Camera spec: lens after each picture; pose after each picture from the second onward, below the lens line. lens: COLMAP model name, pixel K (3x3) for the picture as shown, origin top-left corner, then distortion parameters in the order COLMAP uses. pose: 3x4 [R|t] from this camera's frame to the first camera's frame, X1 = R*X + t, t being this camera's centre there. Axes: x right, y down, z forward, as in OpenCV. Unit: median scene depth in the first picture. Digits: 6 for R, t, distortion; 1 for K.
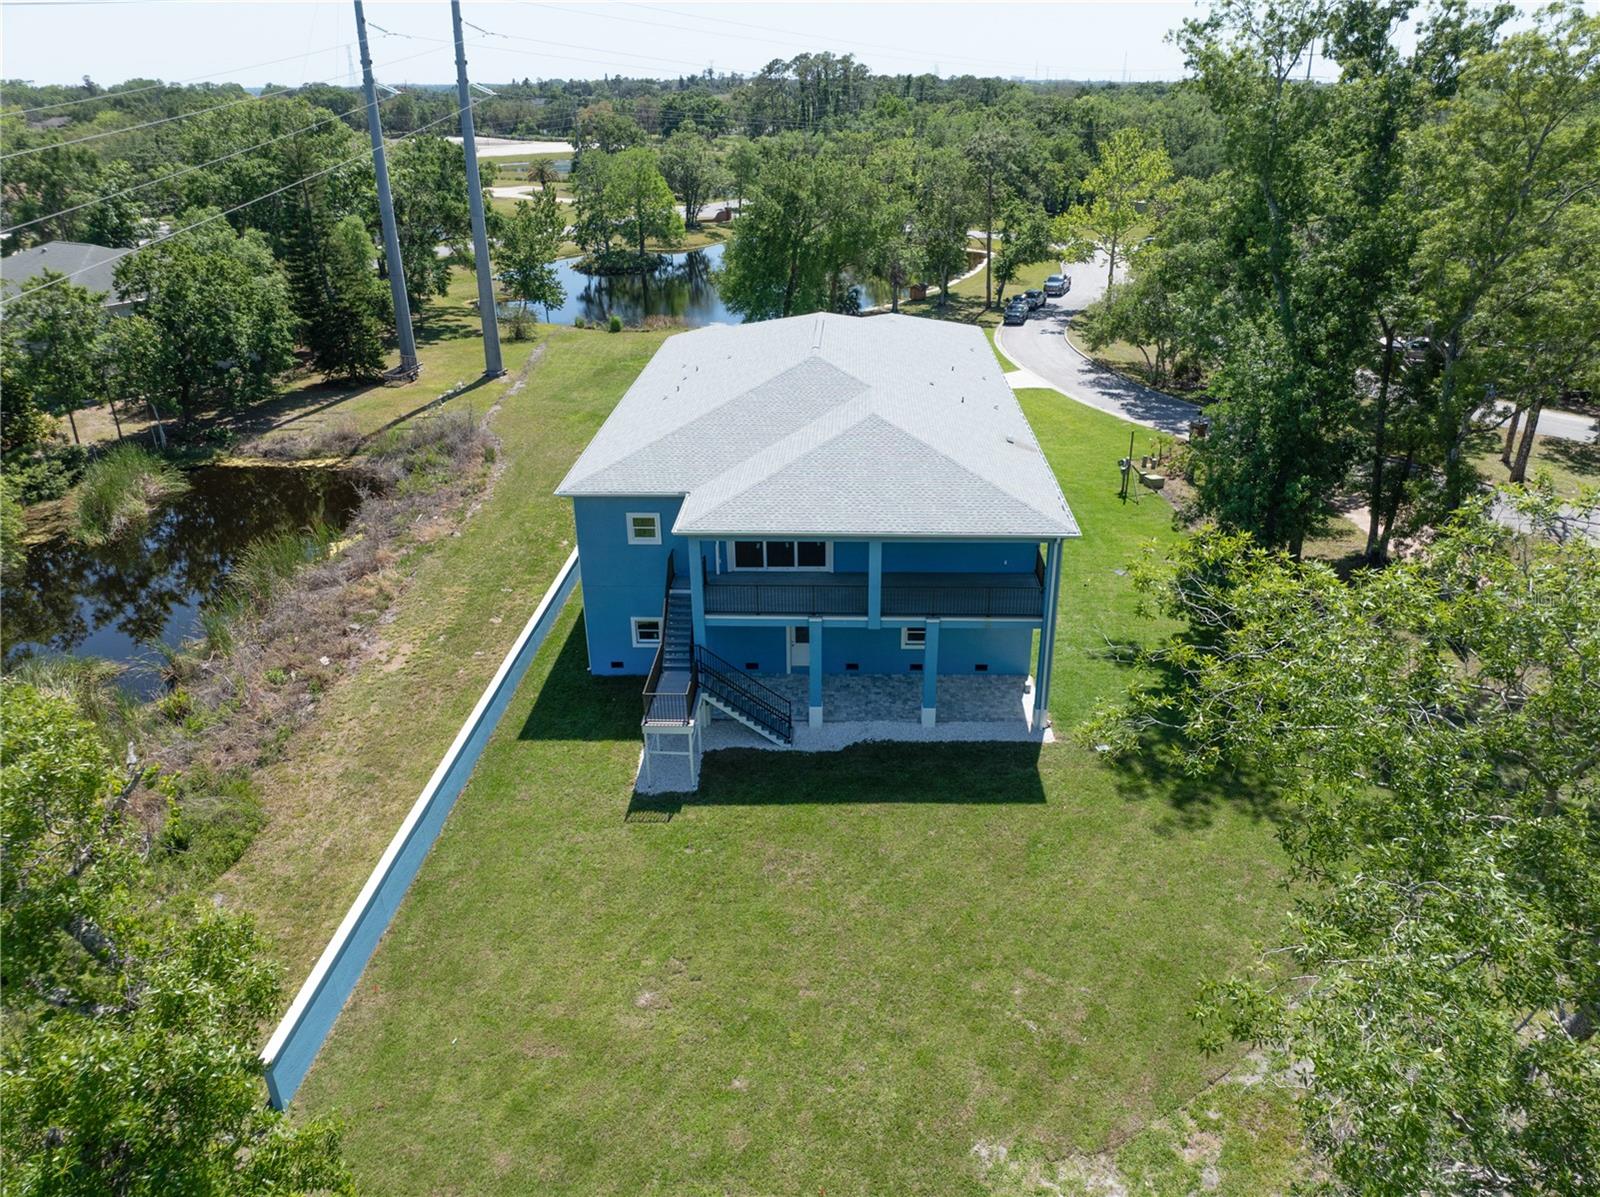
lens RADIAL K [[1130.6, 0, 803.6], [0, 1130.6, 601.5], [0, 0, 1]] dist [-0.055576, 0.026485]
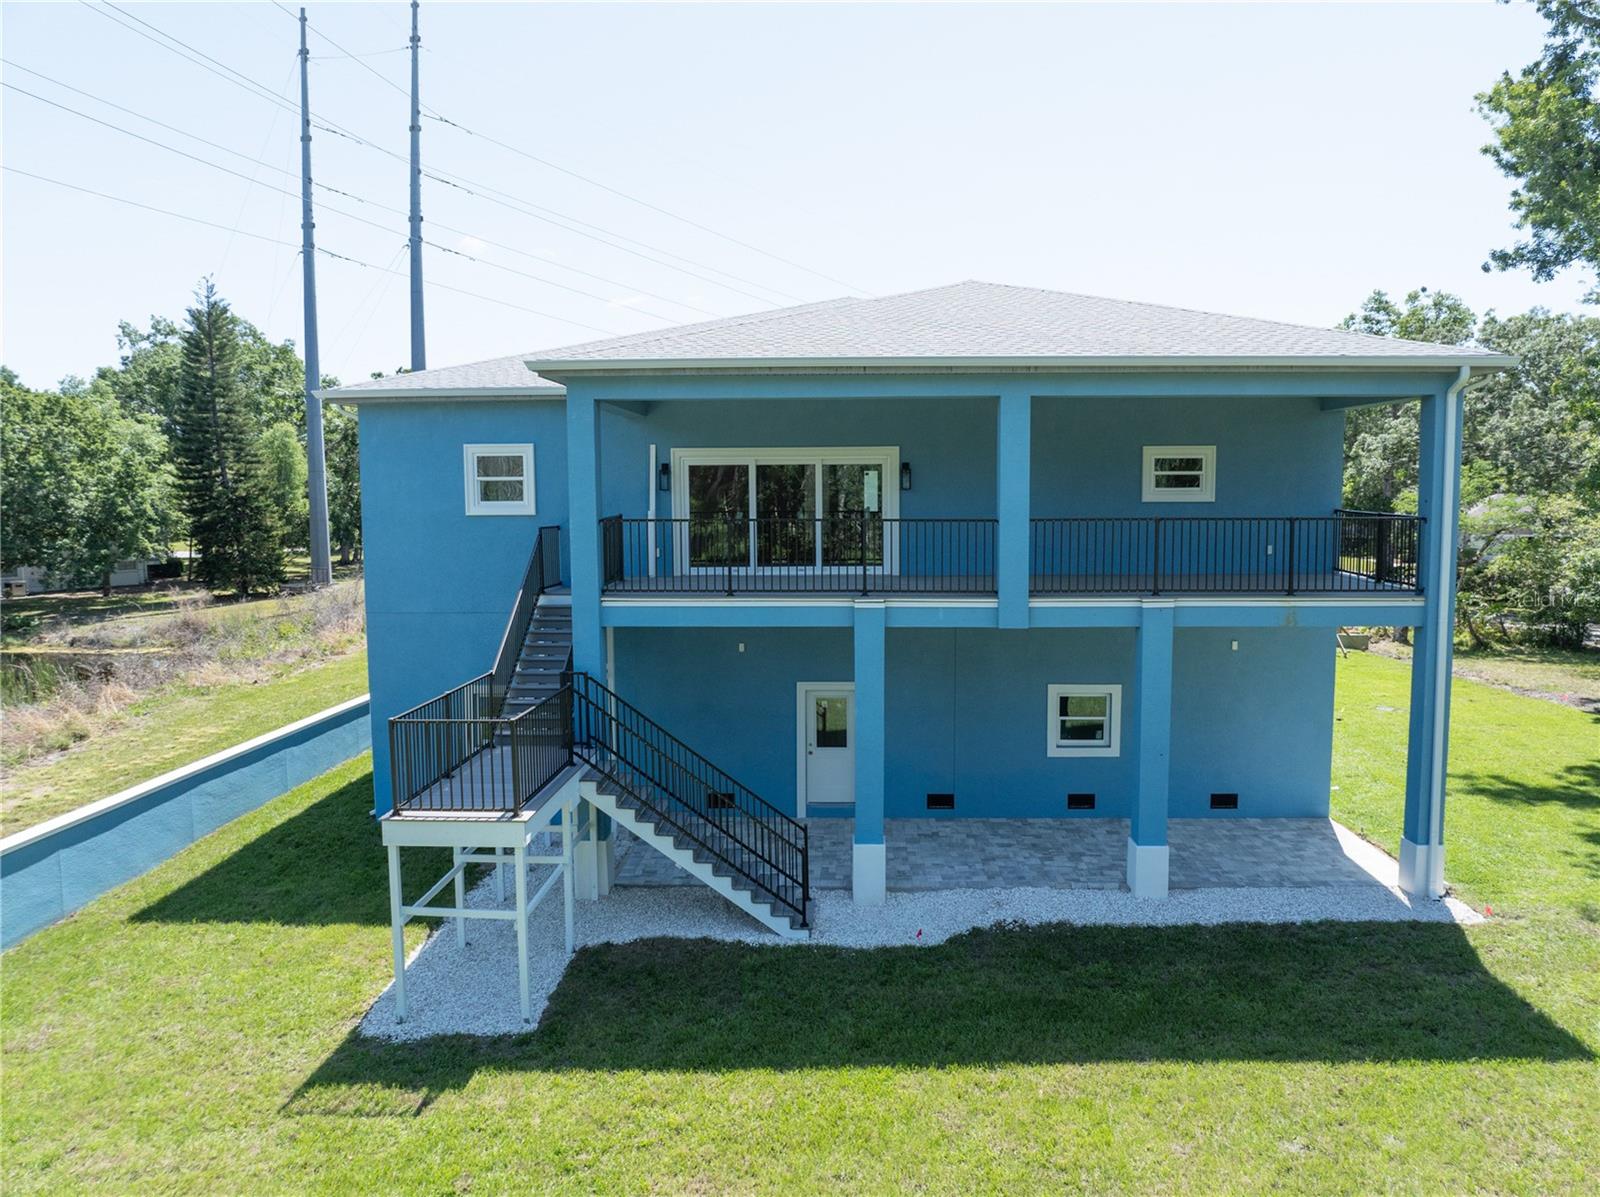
lens RADIAL K [[1130.6, 0, 804.2], [0, 1130.6, 596.3], [0, 0, 1]] dist [-0.055576, 0.026485]
pose [[0.999975, 0.003017, -0.006441, -0.008439], [-0.005010, 0.941582, -0.336745, 0.119963], [0.005049, 0.336769, 0.941574, 0.487720]]
